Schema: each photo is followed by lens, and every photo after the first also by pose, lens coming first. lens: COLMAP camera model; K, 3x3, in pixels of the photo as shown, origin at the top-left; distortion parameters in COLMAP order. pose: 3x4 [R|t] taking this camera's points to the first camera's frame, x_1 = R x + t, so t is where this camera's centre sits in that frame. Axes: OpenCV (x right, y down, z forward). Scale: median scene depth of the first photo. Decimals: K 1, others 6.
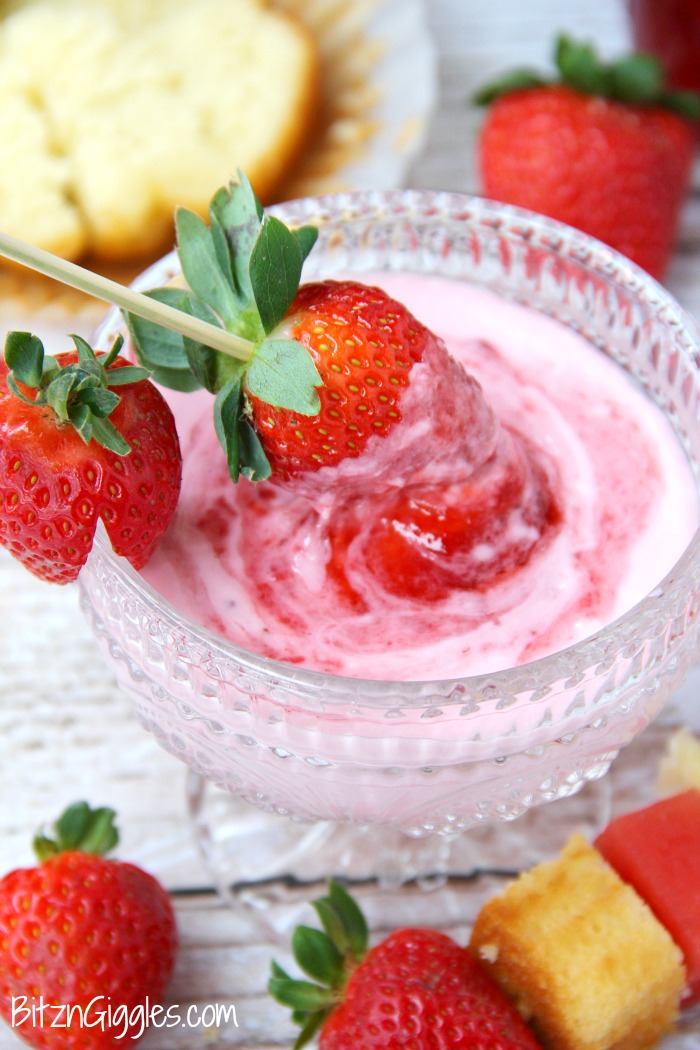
lens RADIAL K [[3321.5, 0, 368.5], [0, 3321.5, 531.7], [0, 0, 1]] dist [0.439111, 0.000000]
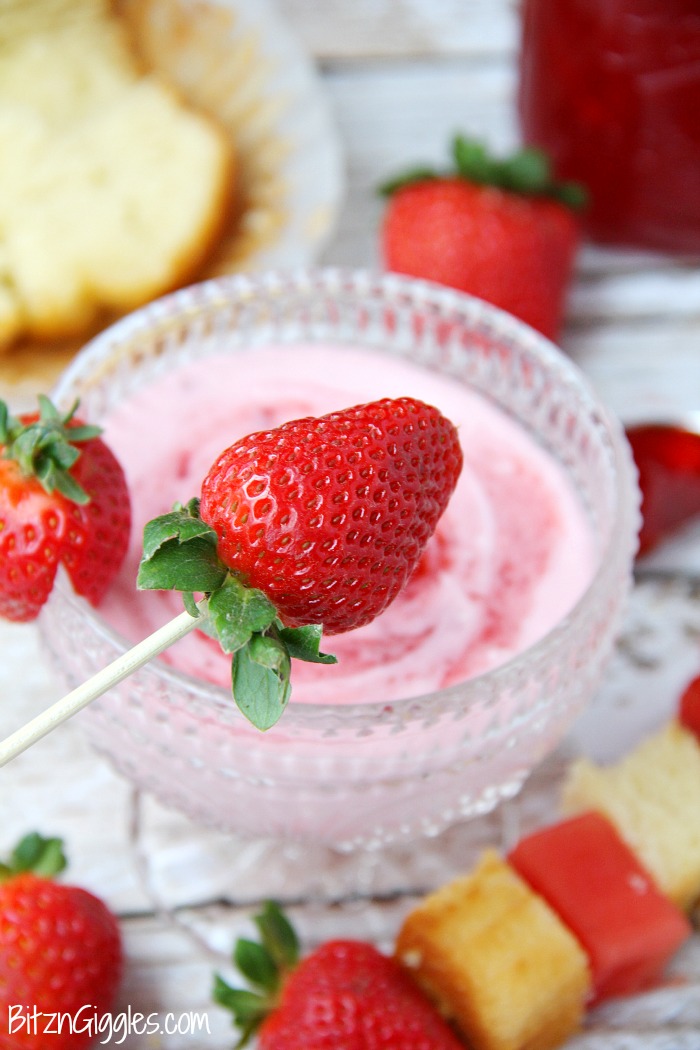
lens RADIAL K [[3321.5, 0, 356.0], [0, 3321.5, 515.3], [0, 0, 1]] dist [0.439111, 0.000000]
pose [[0.999182, -0.010049, 0.039169, -0.023564], [0.011536, 0.999214, -0.037923, 0.021493], [-0.038757, 0.038343, 0.998513, -0.098492]]
